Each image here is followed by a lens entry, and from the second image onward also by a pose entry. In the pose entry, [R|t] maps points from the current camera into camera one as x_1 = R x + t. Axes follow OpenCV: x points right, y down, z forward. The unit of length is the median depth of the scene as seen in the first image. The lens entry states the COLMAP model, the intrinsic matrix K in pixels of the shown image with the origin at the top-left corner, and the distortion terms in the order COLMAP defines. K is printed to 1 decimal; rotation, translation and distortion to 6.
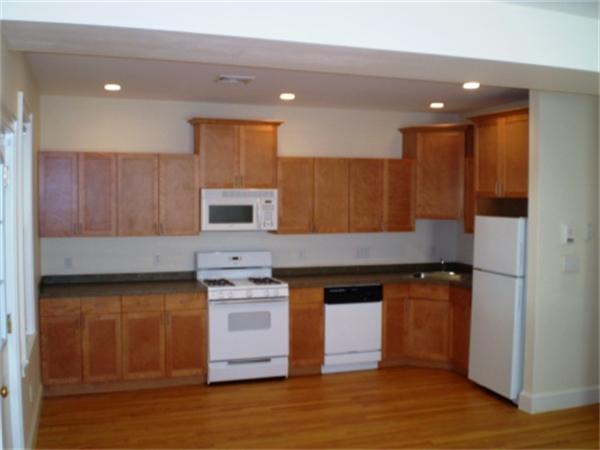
lens RADIAL K [[711.0, 0, 300.0], [0, 711.0, 225.0], [0, 0, 1]] dist [-0.090344, -0.010110]
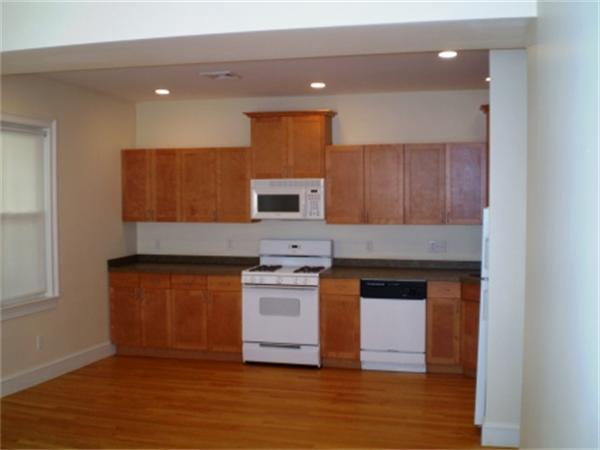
lens RADIAL K [[711.0, 0, 300.0], [0, 711.0, 225.0], [0, 0, 1]] dist [-0.090344, -0.010110]
pose [[0.820573, 0.020506, -0.571174, 0.525574], [-0.017155, 0.999790, 0.011248, 0.004322], [0.571285, 0.000569, 0.820752, 0.166051]]
